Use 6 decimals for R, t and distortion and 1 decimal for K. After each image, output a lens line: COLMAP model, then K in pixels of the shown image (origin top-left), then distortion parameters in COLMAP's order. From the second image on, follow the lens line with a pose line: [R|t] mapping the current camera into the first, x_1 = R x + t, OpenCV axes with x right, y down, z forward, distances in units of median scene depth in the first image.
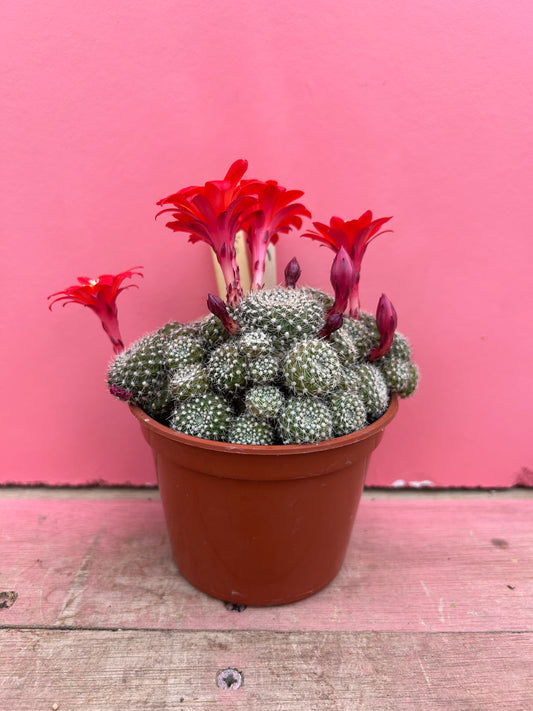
lens RADIAL K [[582.7, 0, 266.0], [0, 582.7, 358.0], [0, 0, 1]] dist [0.015434, -0.057768]
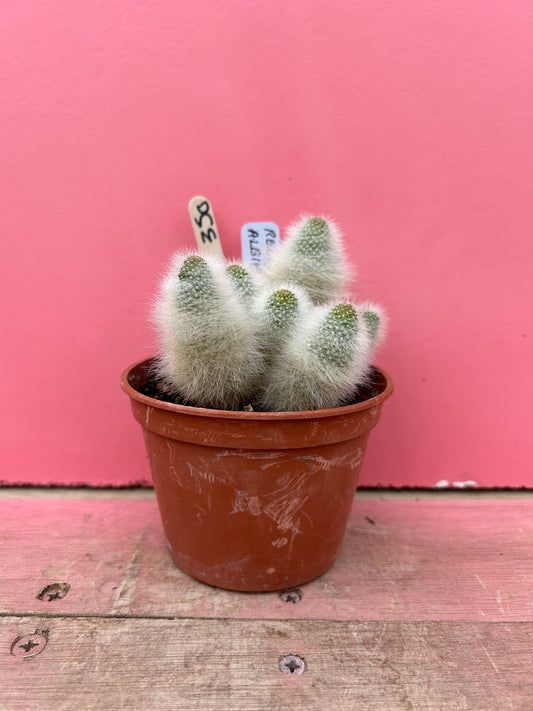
lens RADIAL K [[582.7, 0, 262.5], [0, 582.7, 358.8], [0, 0, 1]] dist [0.015434, -0.057768]
pose [[0.999834, -0.005762, -0.017262, -0.082290], [0.004710, 0.998166, -0.060358, 0.084617], [0.017578, 0.060267, 0.998028, -0.010794]]
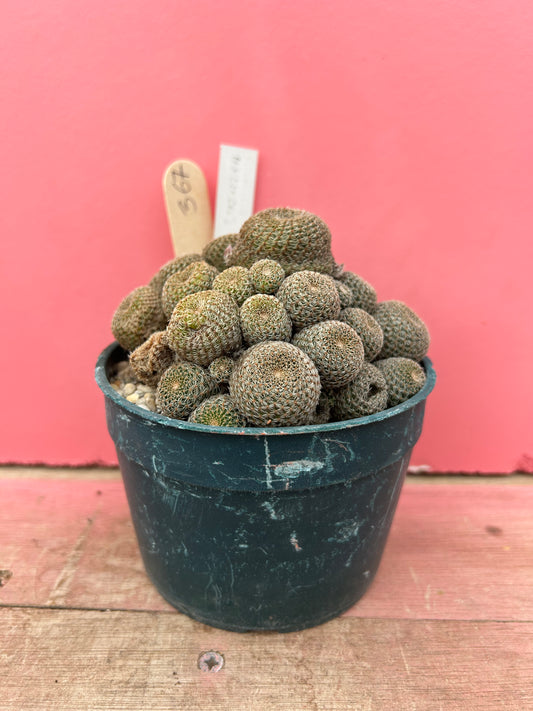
lens RADIAL K [[582.7, 0, 269.9], [0, 582.7, 360.9], [0, 0, 1]] dist [0.015434, -0.057768]
pose [[0.999365, 0.007656, -0.034804, 0.063476], [-0.005811, 0.998587, 0.052825, -0.026065], [0.035159, -0.052590, 0.997997, 0.010650]]
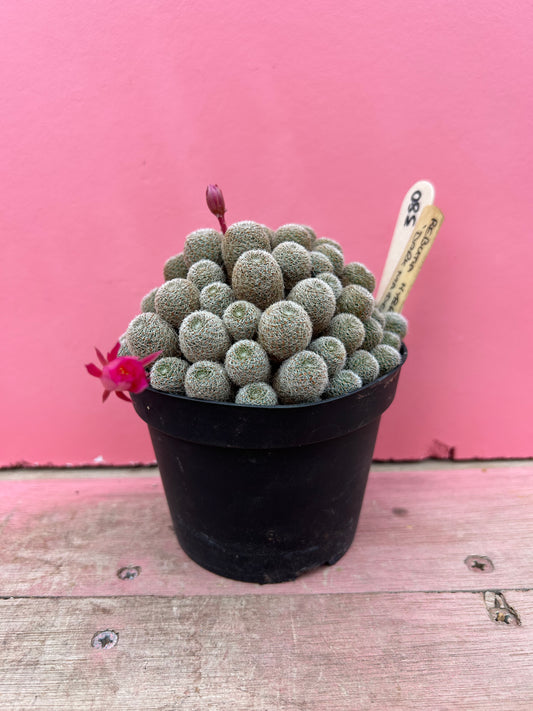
lens RADIAL K [[582.7, 0, 271.0], [0, 582.7, 360.1], [0, 0, 1]] dist [0.015434, -0.057768]
pose [[0.999644, -0.026293, -0.004544, 0.225451], [0.026358, 0.999540, 0.014987, 0.034055], [0.004148, -0.015102, 0.999877, -0.038008]]
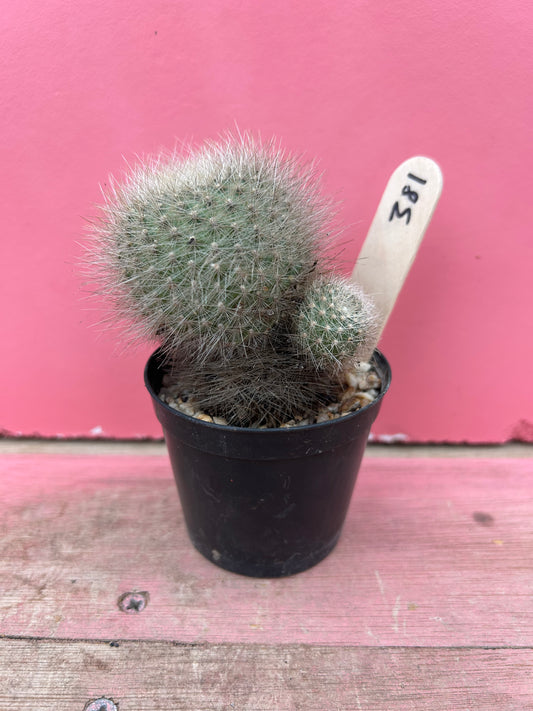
lens RADIAL K [[582.7, 0, 266.0], [0, 582.7, 354.6], [0, 0, 1]] dist [0.015434, -0.057768]
pose [[0.999601, 0.005682, -0.027657, 0.152731], [-0.001792, 0.990331, 0.138714, -0.017570], [0.028177, -0.138609, 0.989946, 0.283849]]
